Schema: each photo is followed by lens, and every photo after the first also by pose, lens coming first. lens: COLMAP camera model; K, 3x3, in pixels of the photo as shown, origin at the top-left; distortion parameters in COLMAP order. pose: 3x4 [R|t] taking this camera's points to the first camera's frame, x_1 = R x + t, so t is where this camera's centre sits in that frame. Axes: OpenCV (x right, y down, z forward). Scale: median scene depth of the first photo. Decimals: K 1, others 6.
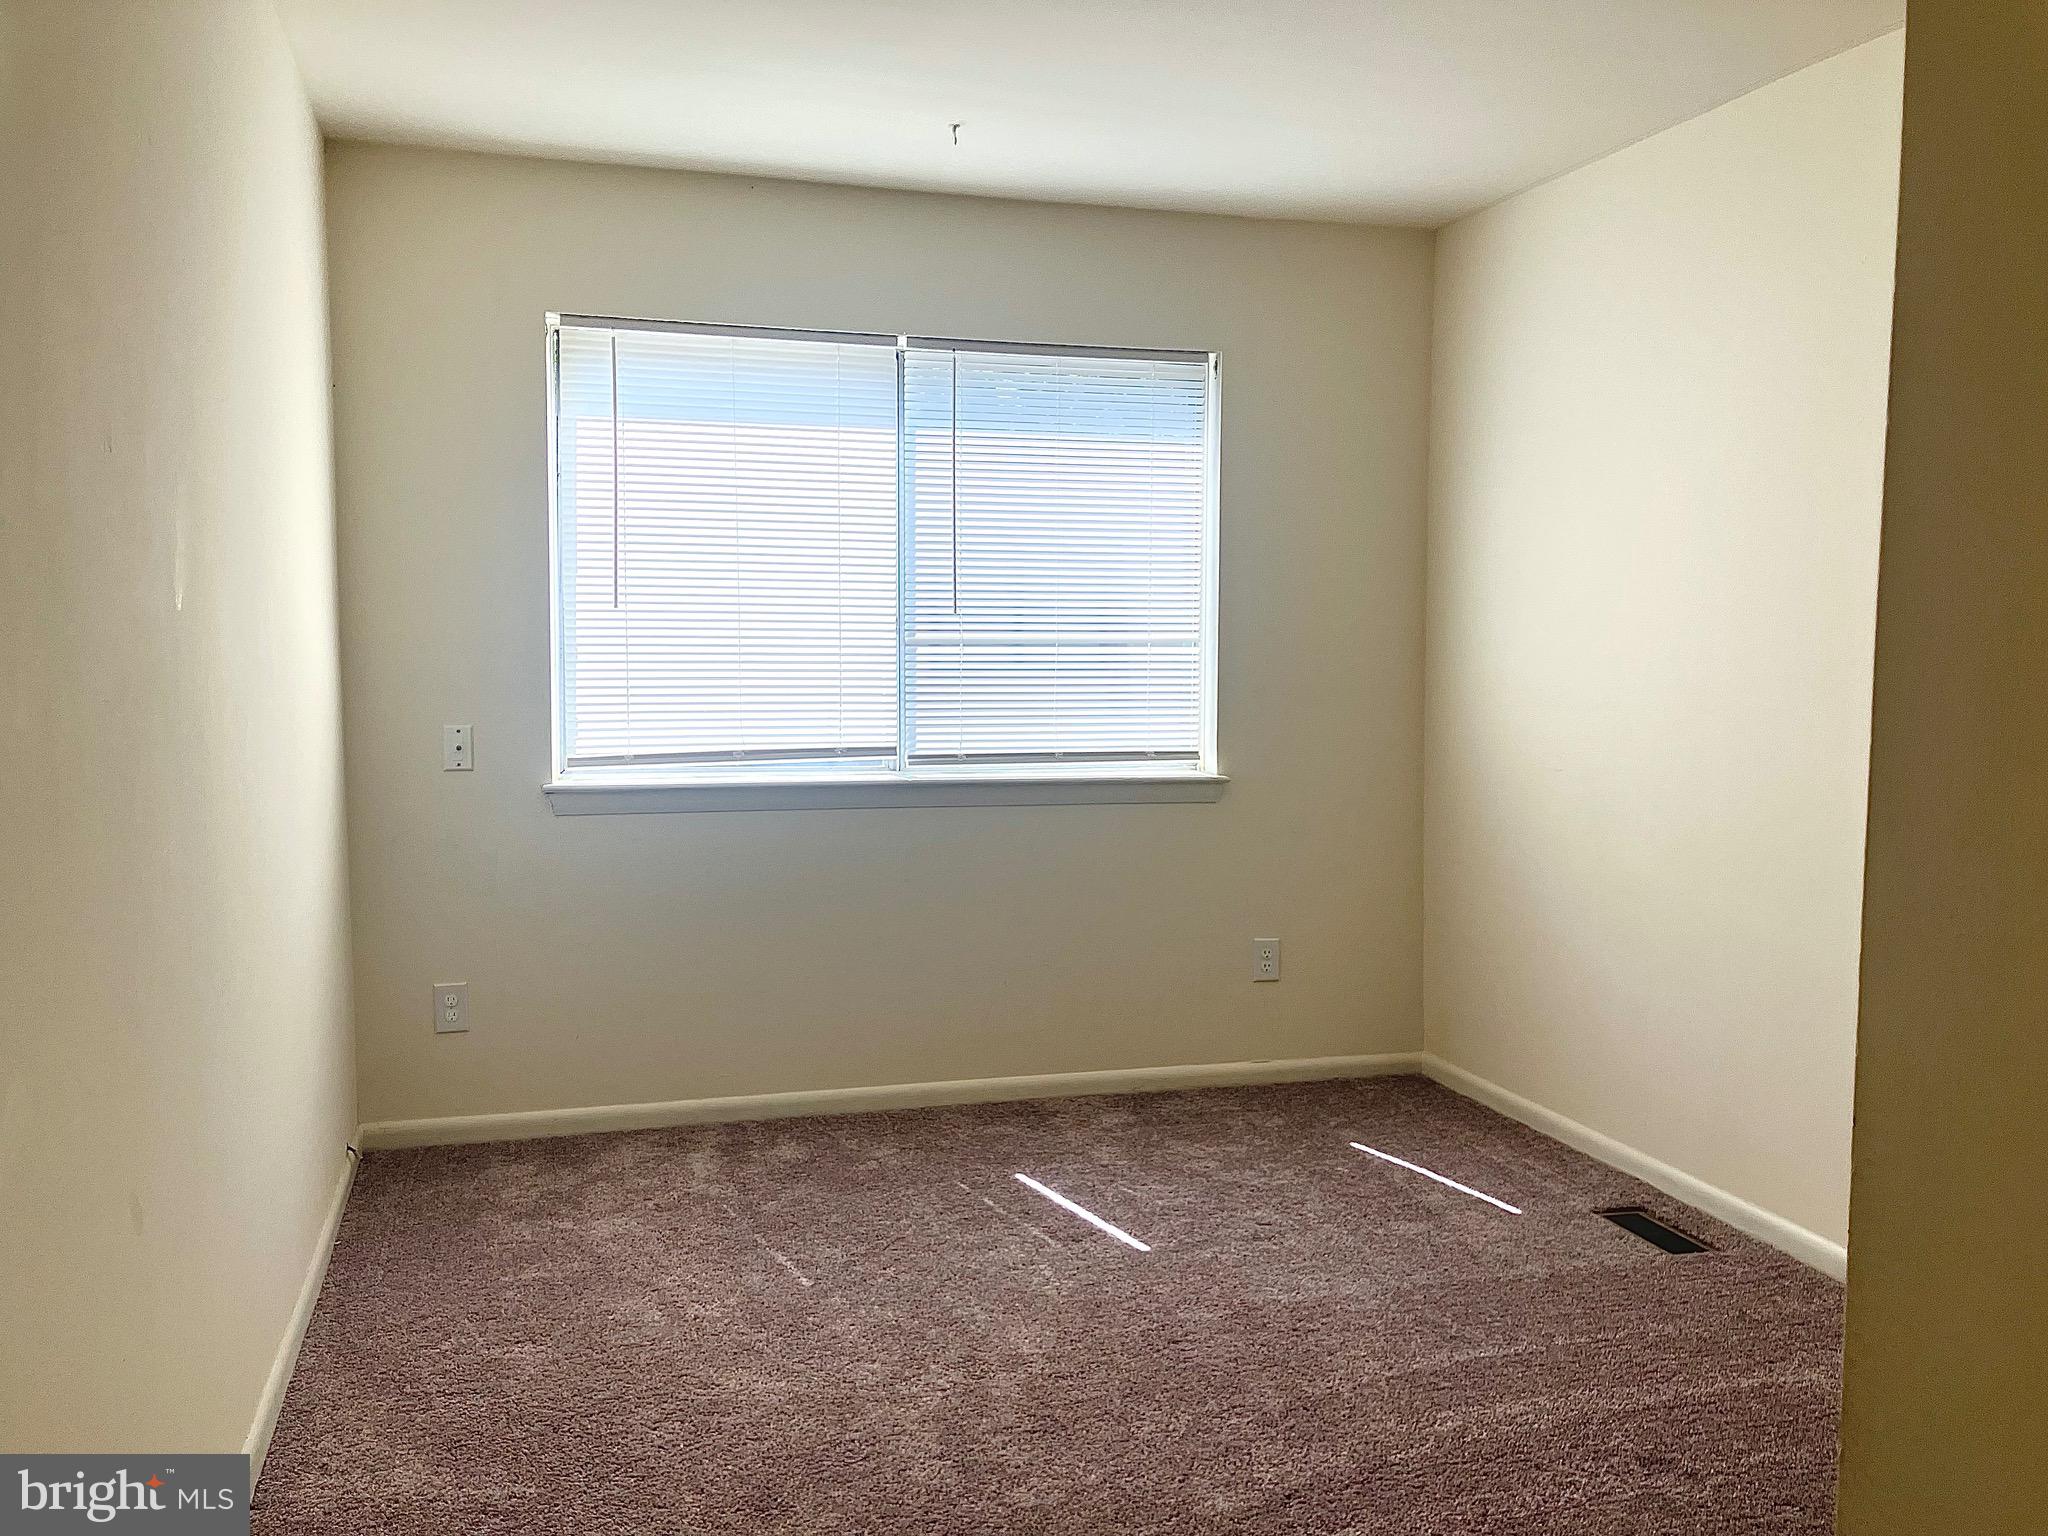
lens RADIAL K [[1864.4, 0, 1024.3], [0, 1864.4, 772.8], [0, 0, 1]] dist [-0.010449, 0.000000]
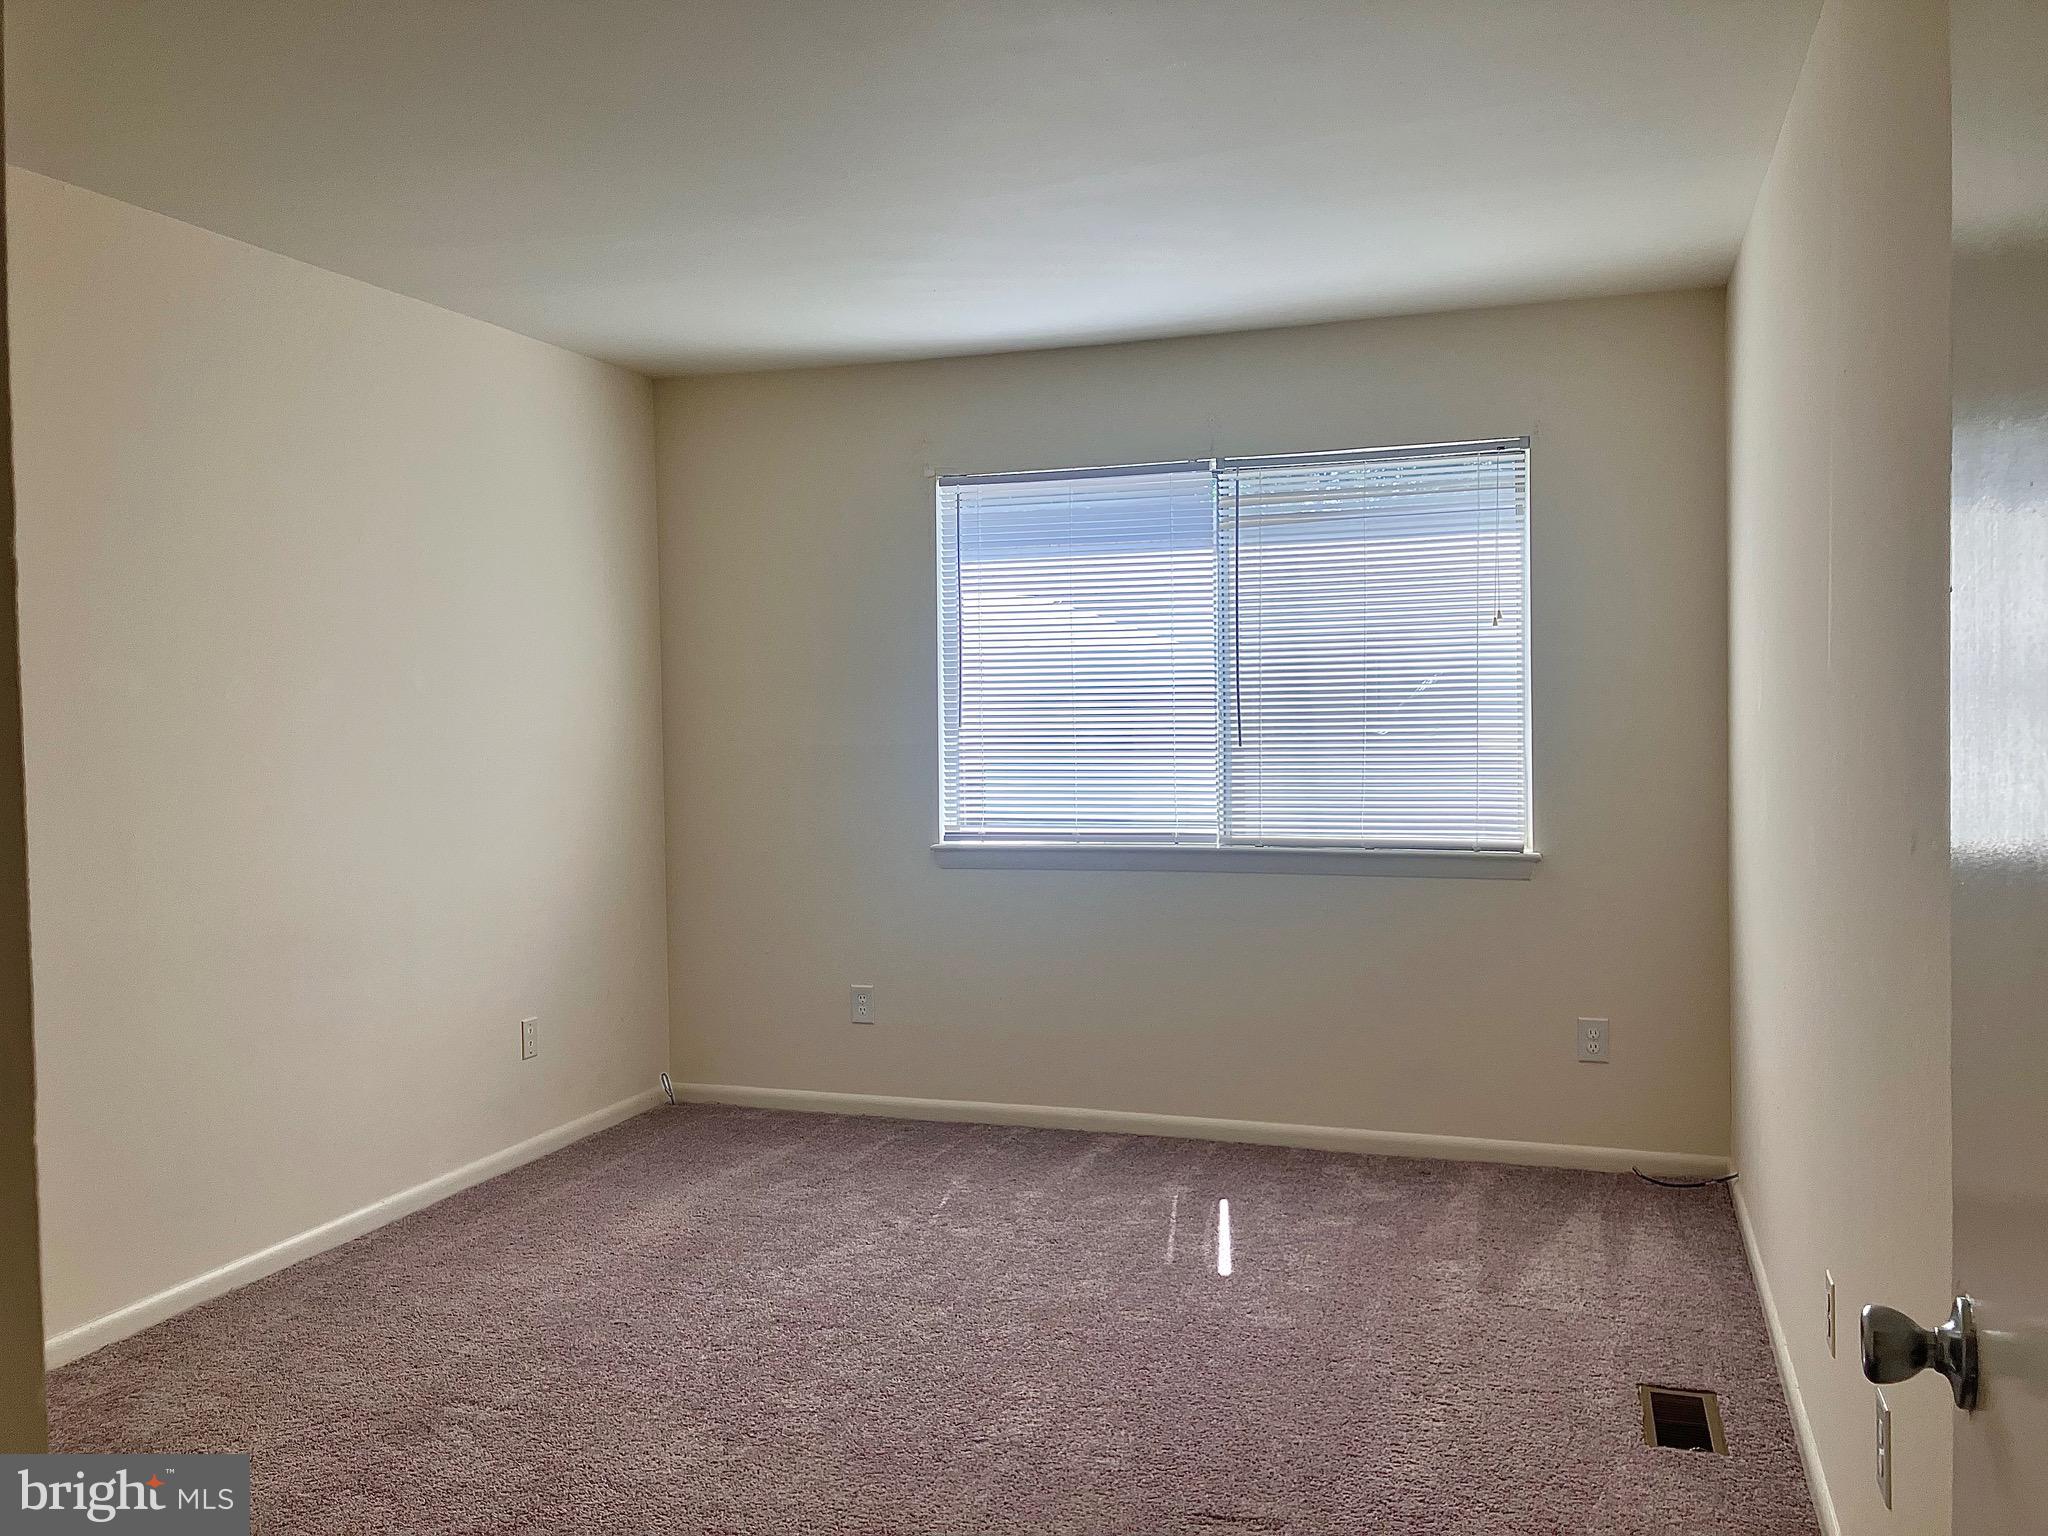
lens RADIAL K [[1671.3, 0, 1024.7], [0, 1671.3, 764.1], [0, 0, 1]] dist [0.036856, -0.056229]
pose [[0.806594, -0.005127, -0.591084, 0.437542], [-0.022940, 0.998938, -0.039969, -0.003392], [0.590661, 0.045799, 0.805619, 0.102042]]
